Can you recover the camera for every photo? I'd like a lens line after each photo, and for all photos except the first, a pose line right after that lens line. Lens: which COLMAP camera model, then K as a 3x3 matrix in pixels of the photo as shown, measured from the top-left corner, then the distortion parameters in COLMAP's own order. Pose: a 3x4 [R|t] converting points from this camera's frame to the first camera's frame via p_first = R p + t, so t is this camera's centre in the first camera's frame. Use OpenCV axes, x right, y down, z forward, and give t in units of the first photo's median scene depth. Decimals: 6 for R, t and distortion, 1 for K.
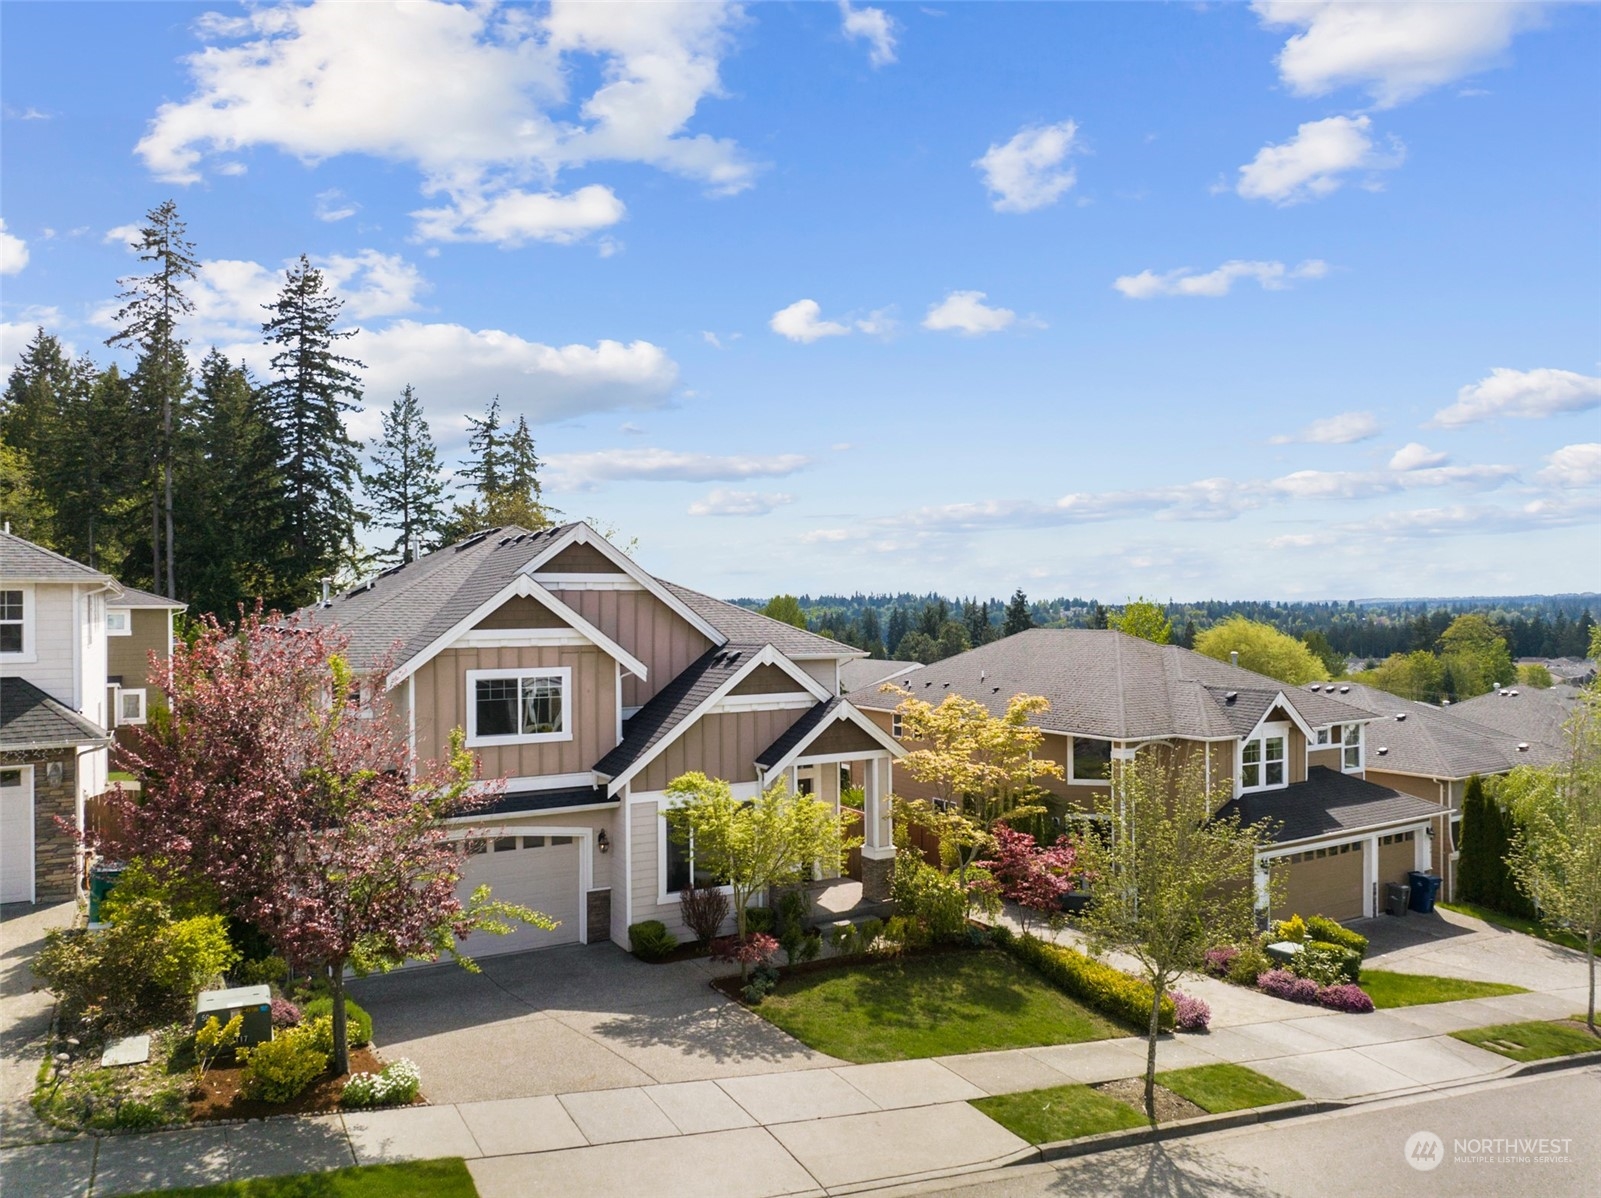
lens RADIAL K [[1138.4, 0, 800.5], [0, 1138.4, 599.0], [0, 0, 1]] dist [0.002267, -0.080936]
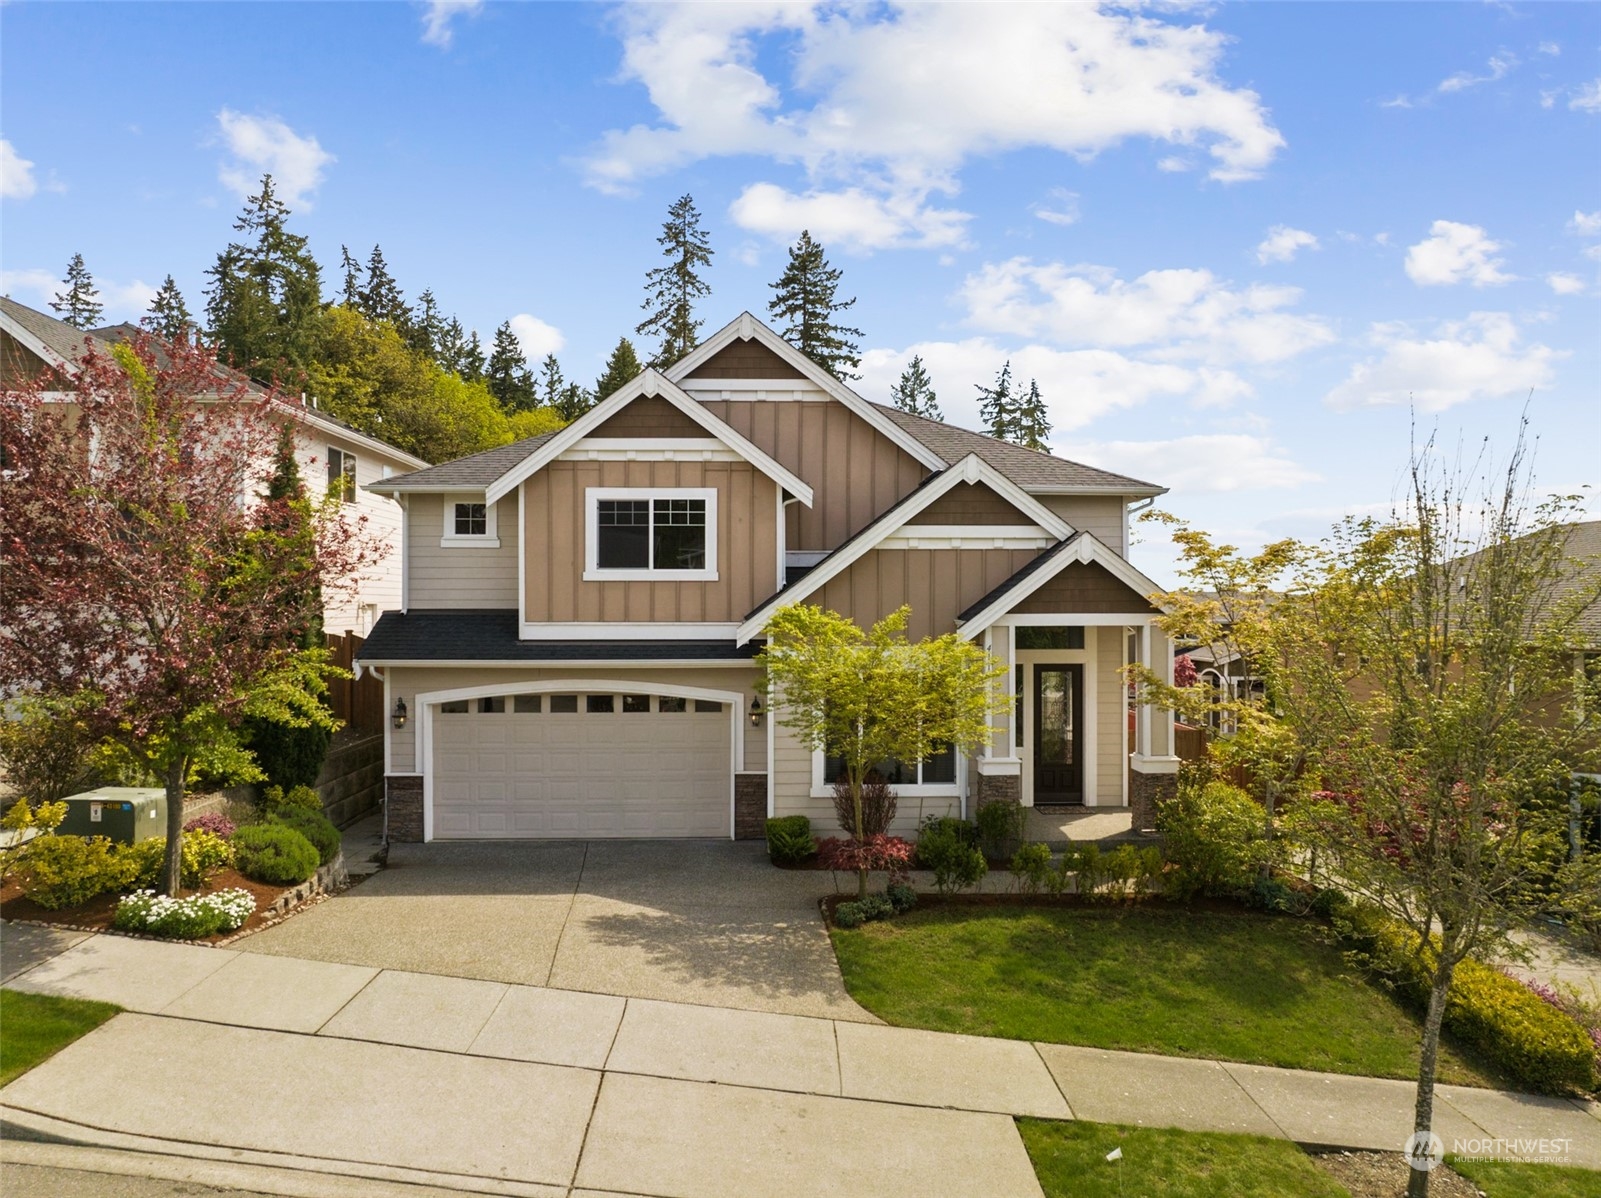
lens RADIAL K [[1130.4, 0, 800.5], [0, 1130.4, 599.0], [0, 0, 1]] dist [-0.004890, -0.045109]
pose [[0.880914, 0.005026, -0.473250, 0.221448], [-0.003976, 0.999987, 0.003220, 0.133027], [0.473260, -0.000955, 0.880922, 0.329890]]
